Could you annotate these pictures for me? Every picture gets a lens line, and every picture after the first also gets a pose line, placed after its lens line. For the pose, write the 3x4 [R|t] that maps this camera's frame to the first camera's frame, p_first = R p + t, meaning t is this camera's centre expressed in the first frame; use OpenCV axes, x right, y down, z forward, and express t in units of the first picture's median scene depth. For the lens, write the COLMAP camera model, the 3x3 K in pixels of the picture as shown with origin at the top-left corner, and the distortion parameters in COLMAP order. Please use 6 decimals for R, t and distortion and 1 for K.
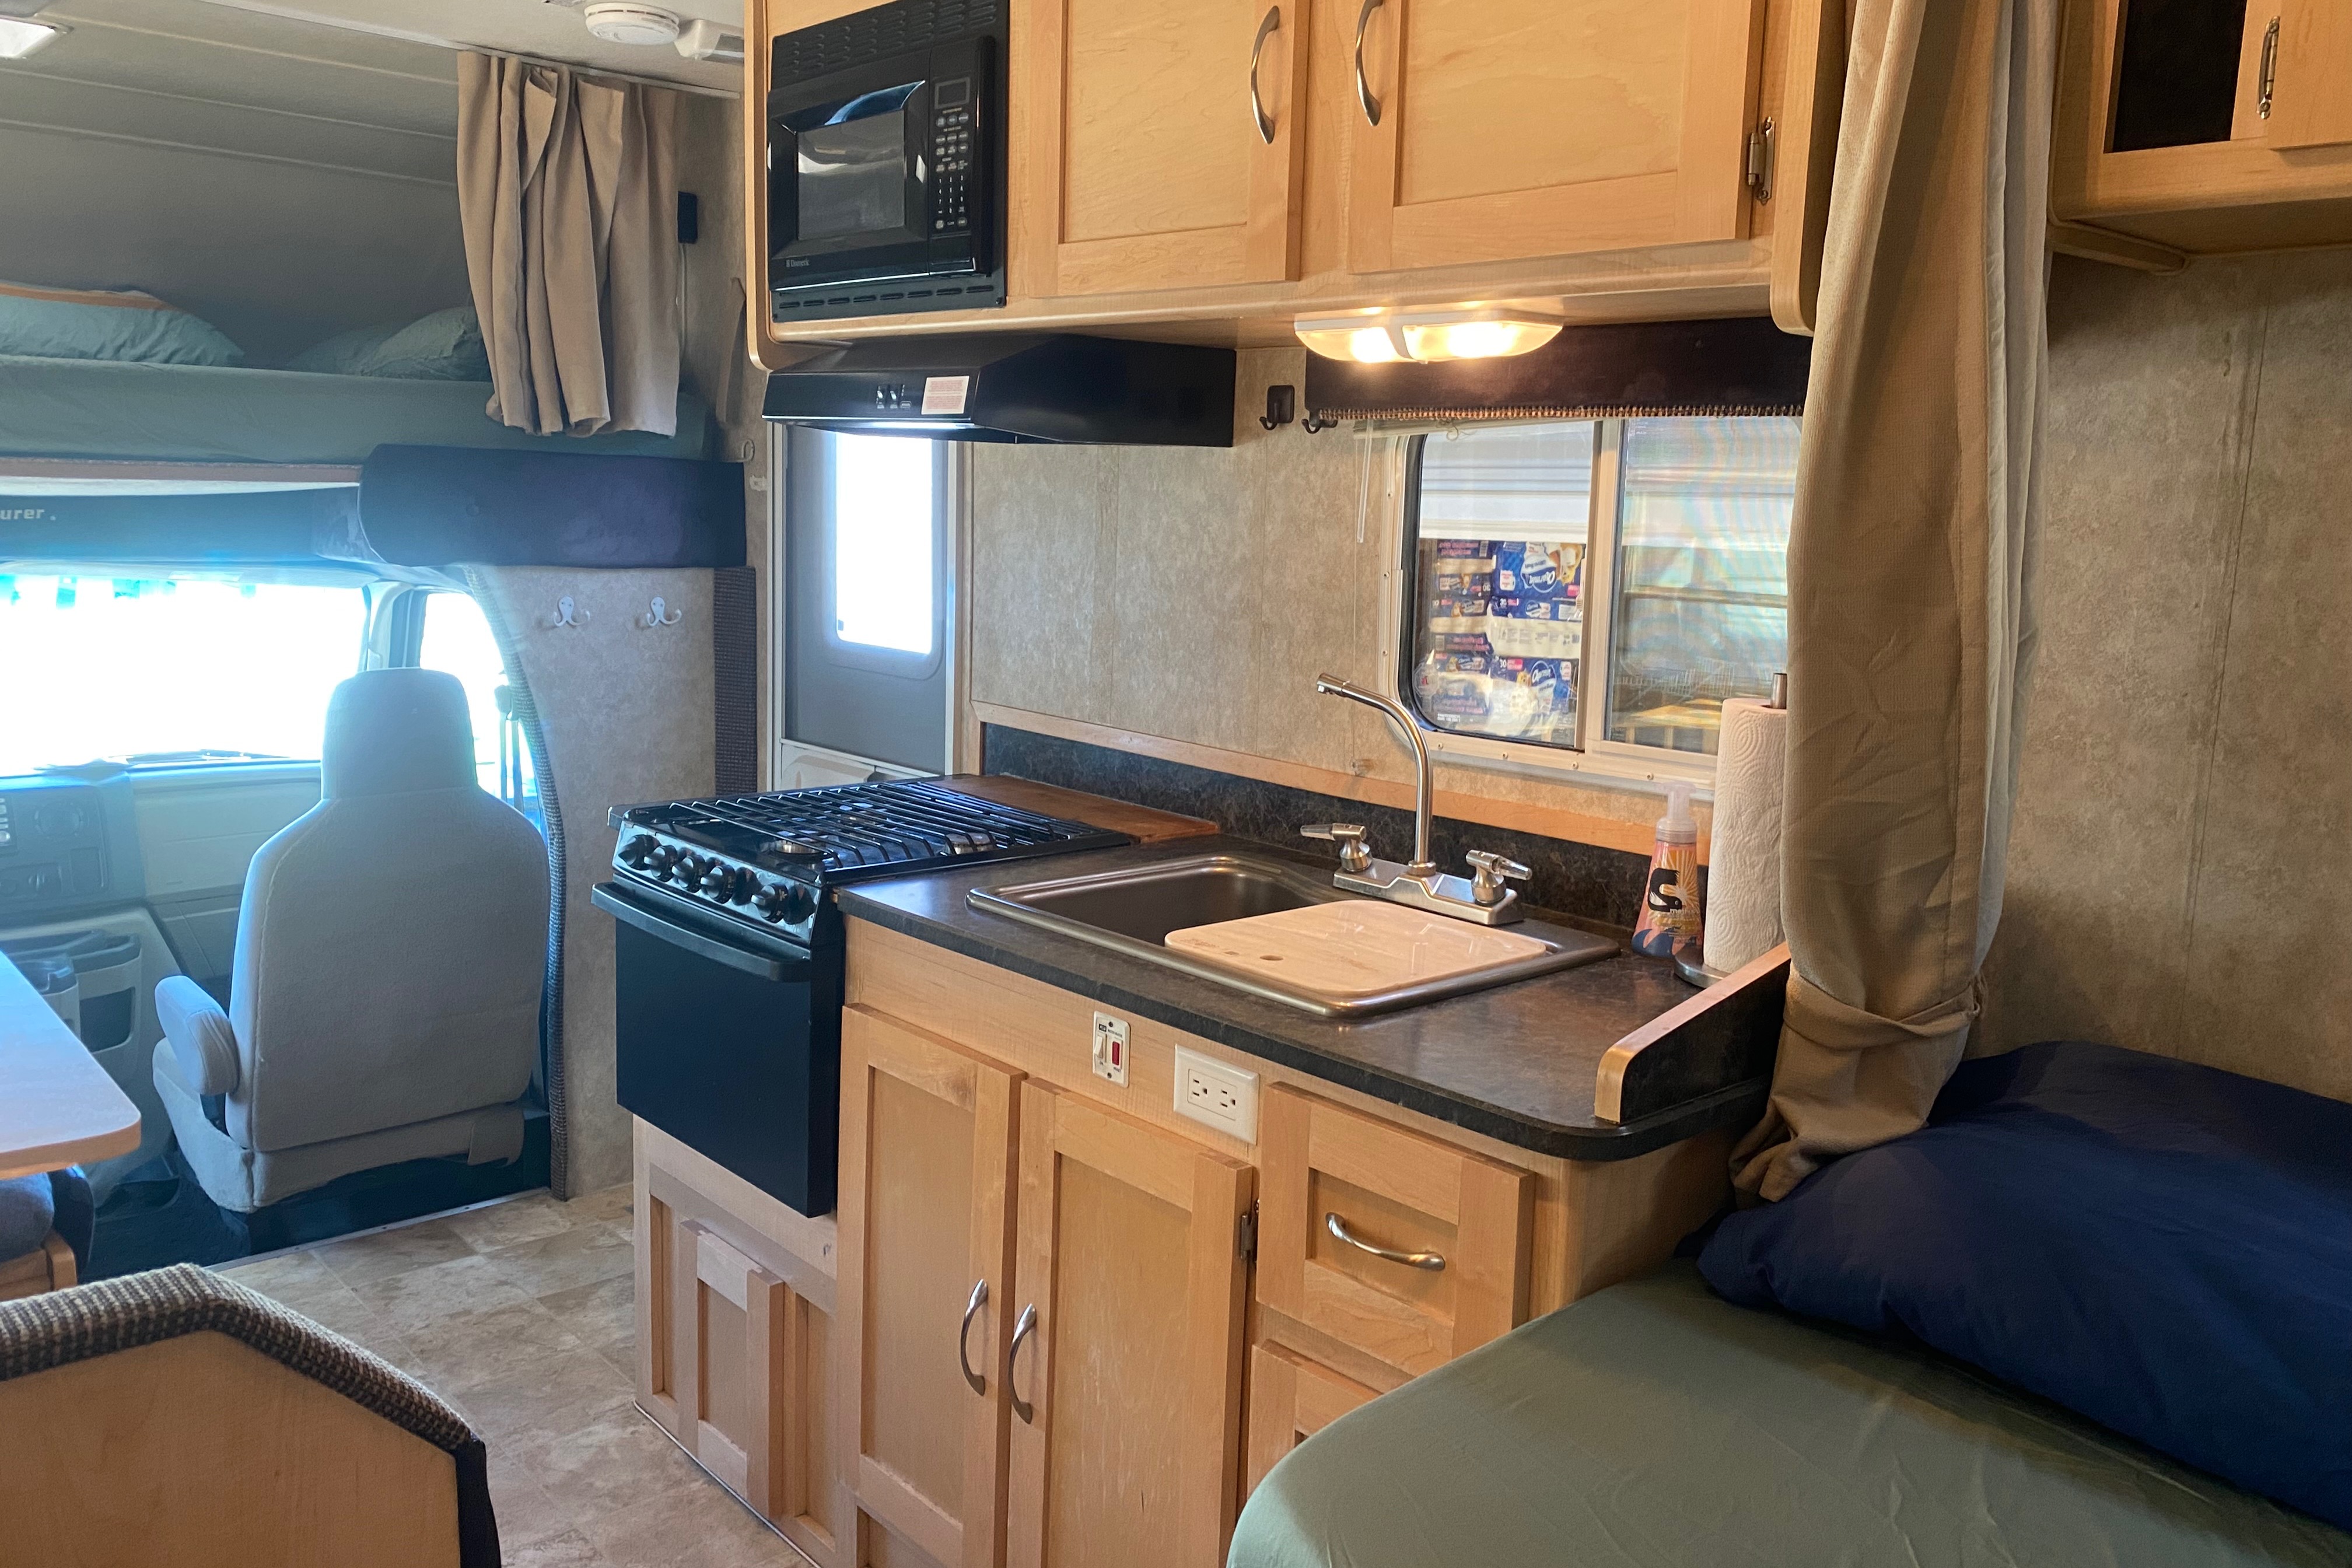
lens RADIAL K [[1850.1, 0, 1171.0], [0, 1850.1, 719.6], [0, 0, 1]] dist [0.005647, 0.004027]
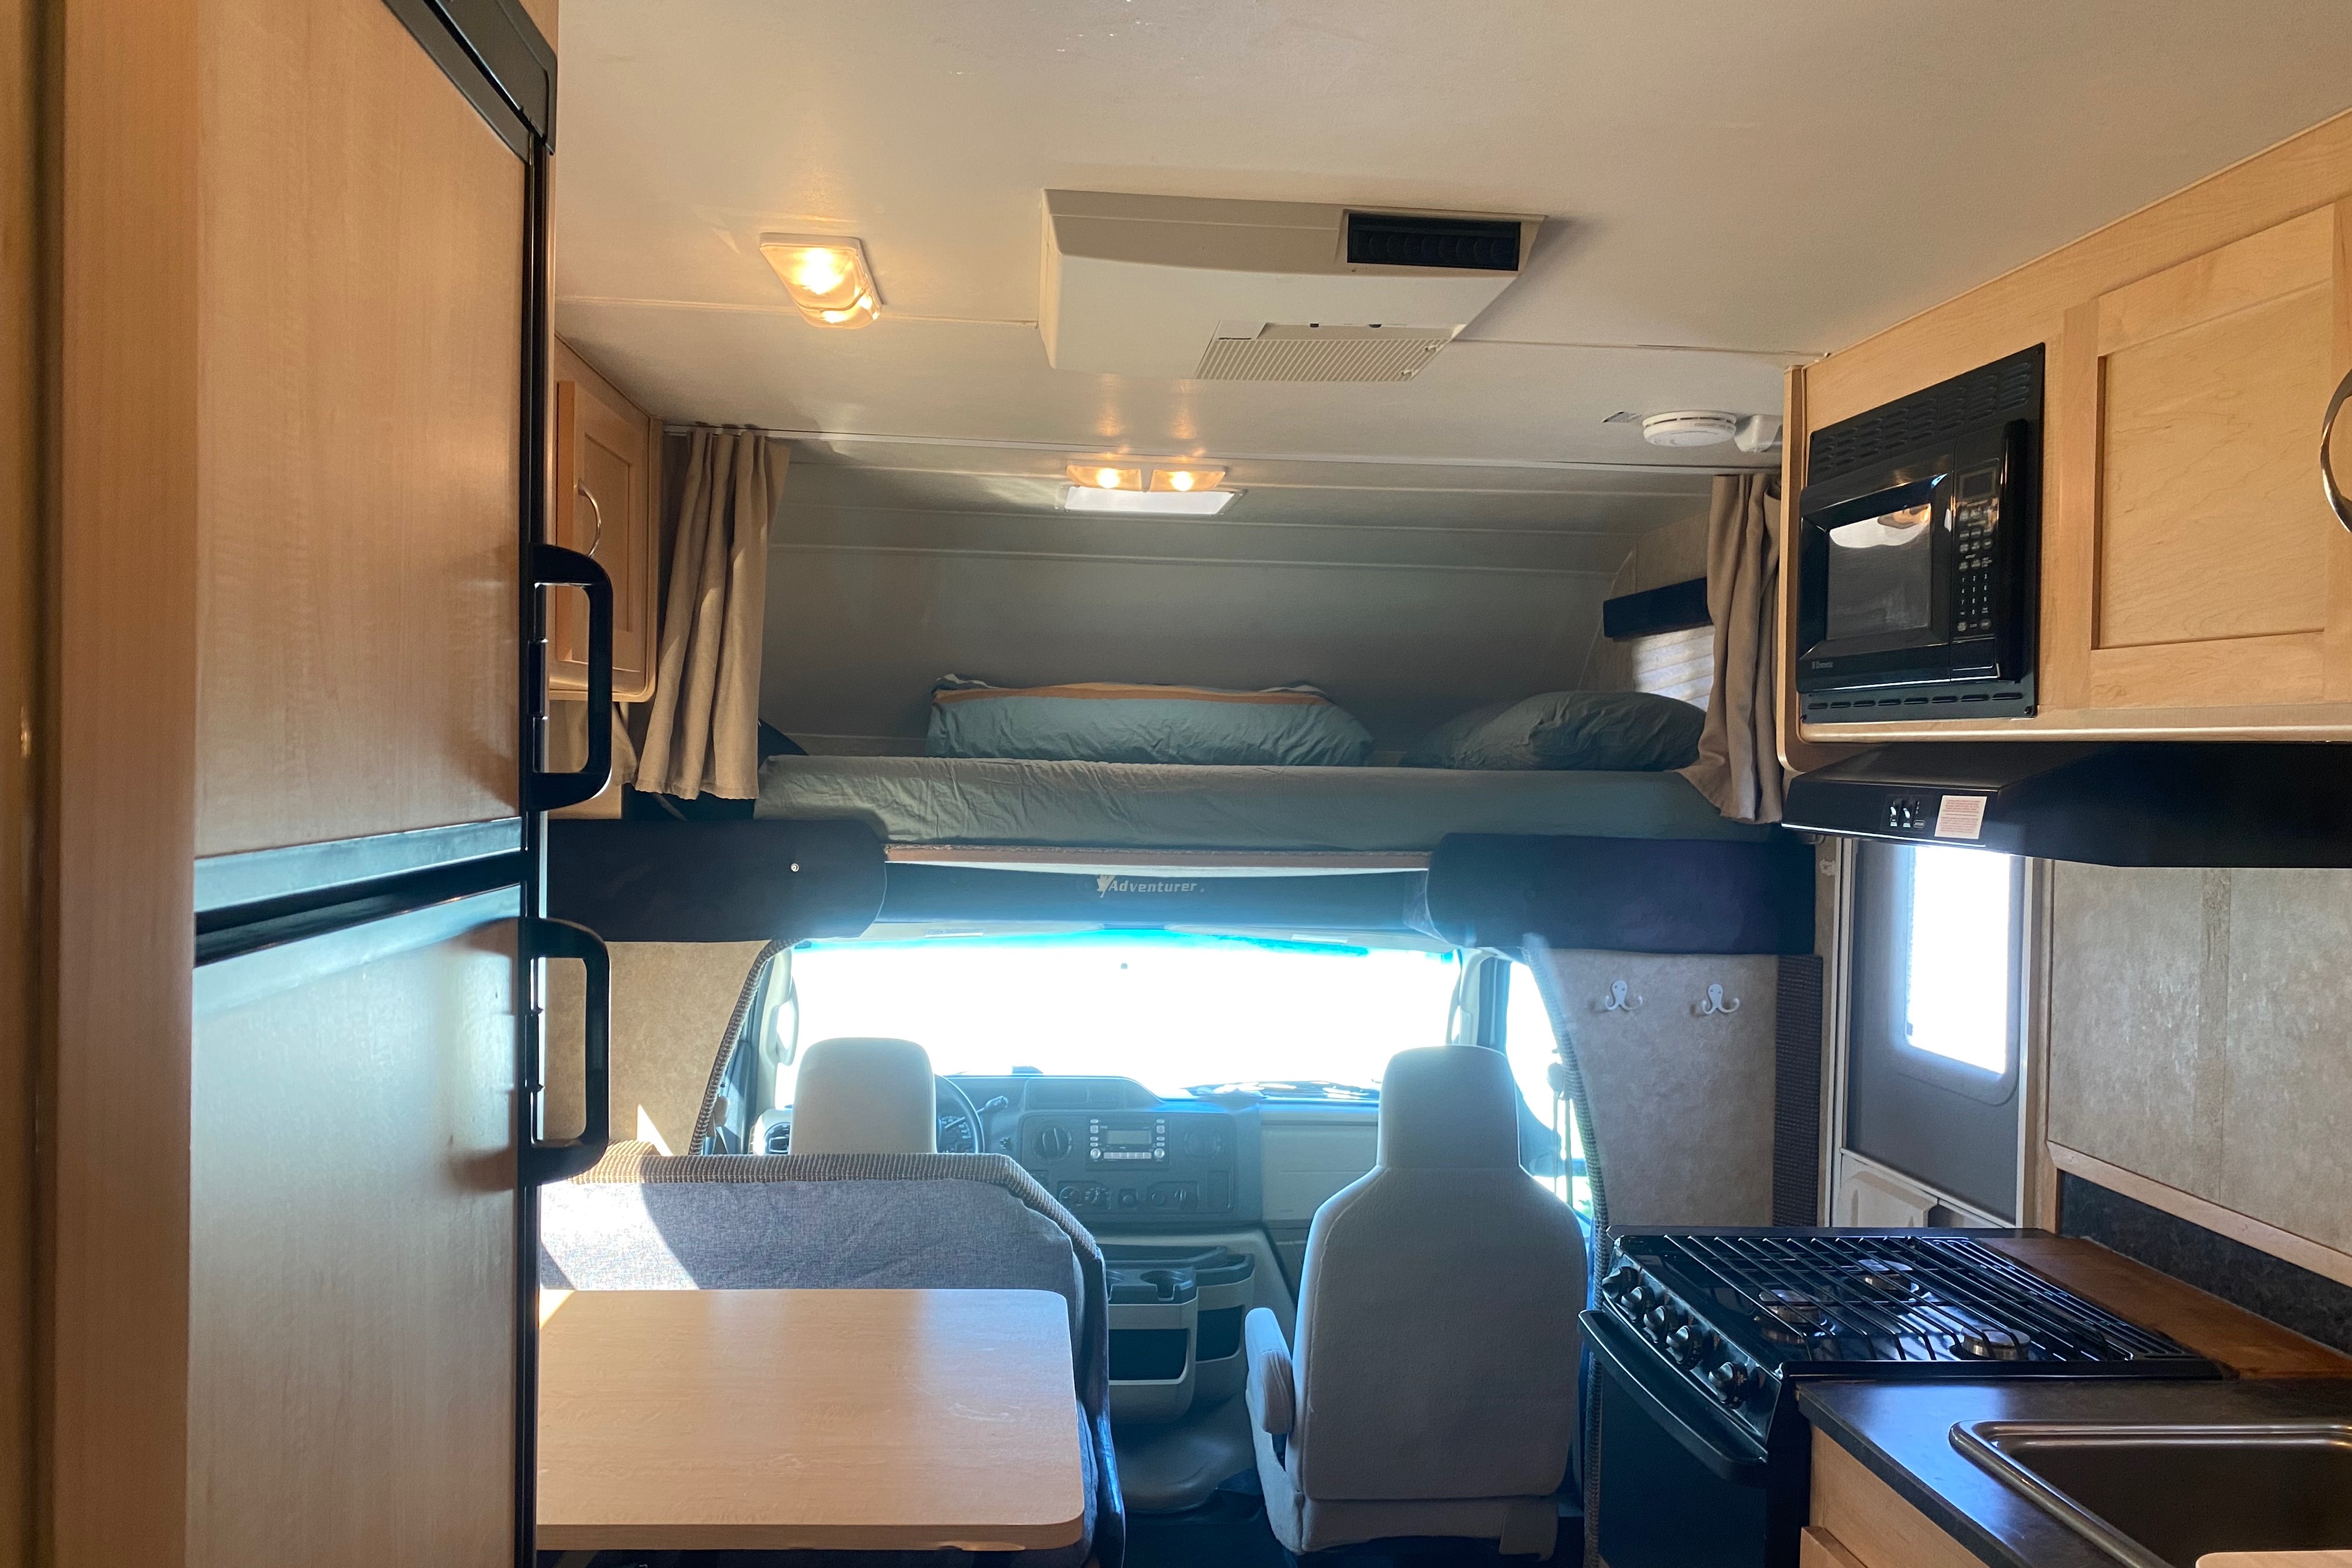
lens RADIAL K [[1817.0, 0, 1167.4], [0, 1817.0, 673.4], [0, 0, 1]] dist [-0.053189, 0.077691]
pose [[0.795222, -0.031906, -0.605478, 0.083805], [-0.078413, 0.984816, -0.154882, -0.065277], [0.601226, 0.170643, 0.780646, 0.068017]]
